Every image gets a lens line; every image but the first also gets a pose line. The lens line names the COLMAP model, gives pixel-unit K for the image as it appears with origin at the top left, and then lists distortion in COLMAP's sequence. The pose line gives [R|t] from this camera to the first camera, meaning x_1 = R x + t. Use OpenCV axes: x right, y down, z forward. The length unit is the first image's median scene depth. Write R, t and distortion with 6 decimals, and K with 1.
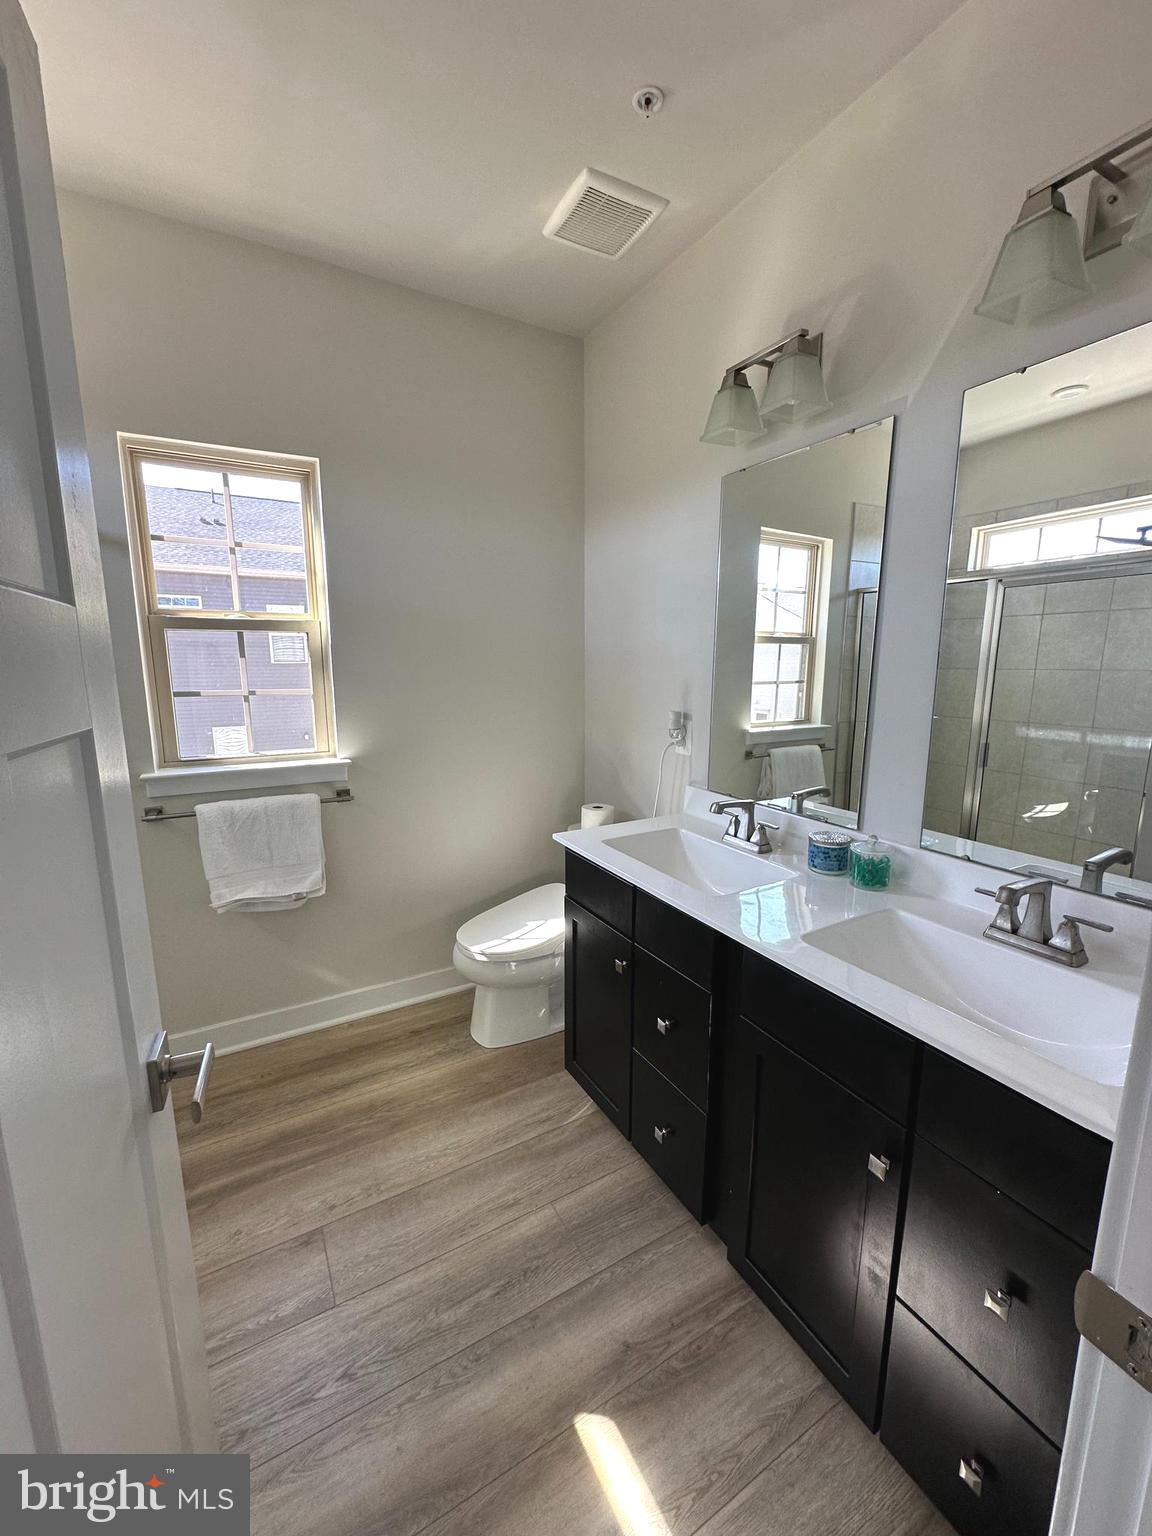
lens RADIAL K [[612.4, 0, 573.9], [0, 612.4, 767.2], [0, 0, 1]] dist [-0.006227, -0.000054]
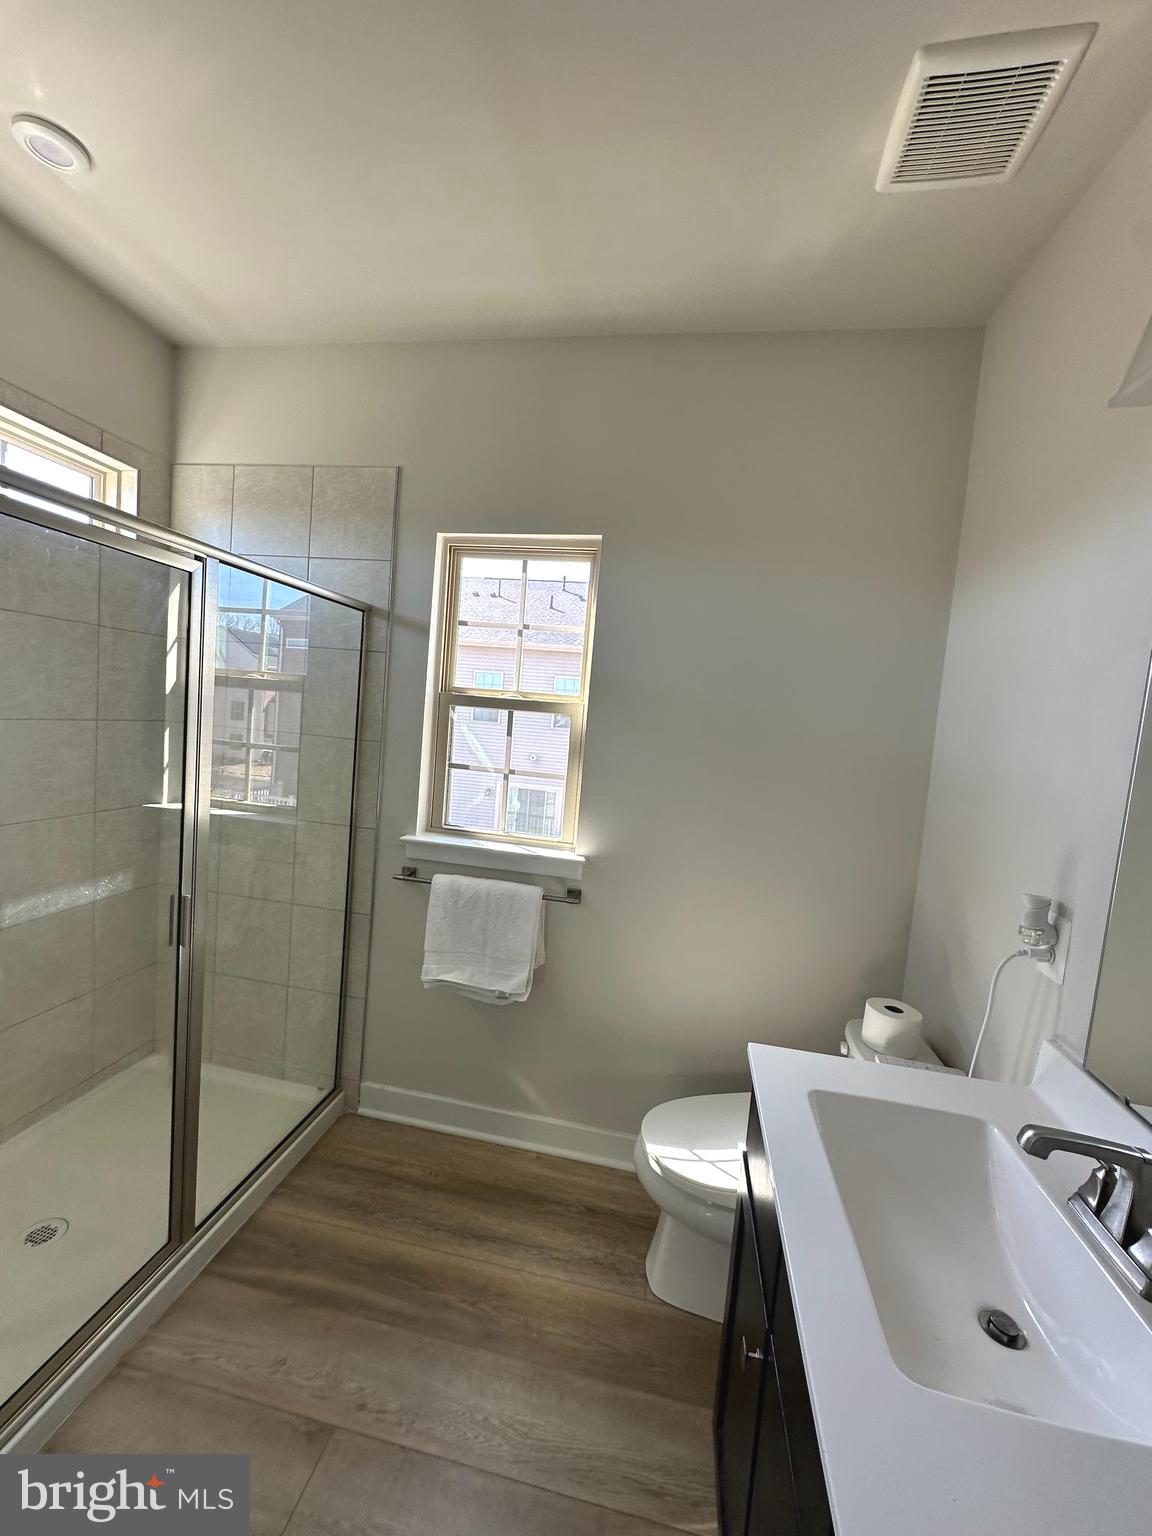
lens RADIAL K [[612.4, 0, 573.9], [0, 612.4, 767.2], [0, 0, 1]] dist [-0.006227, -0.000054]
pose [[0.766441, 0.113036, -0.632291, 0.182093], [-0.186523, 0.981142, -0.050696, -0.101352], [0.614636, 0.156793, 0.773071, 0.306034]]
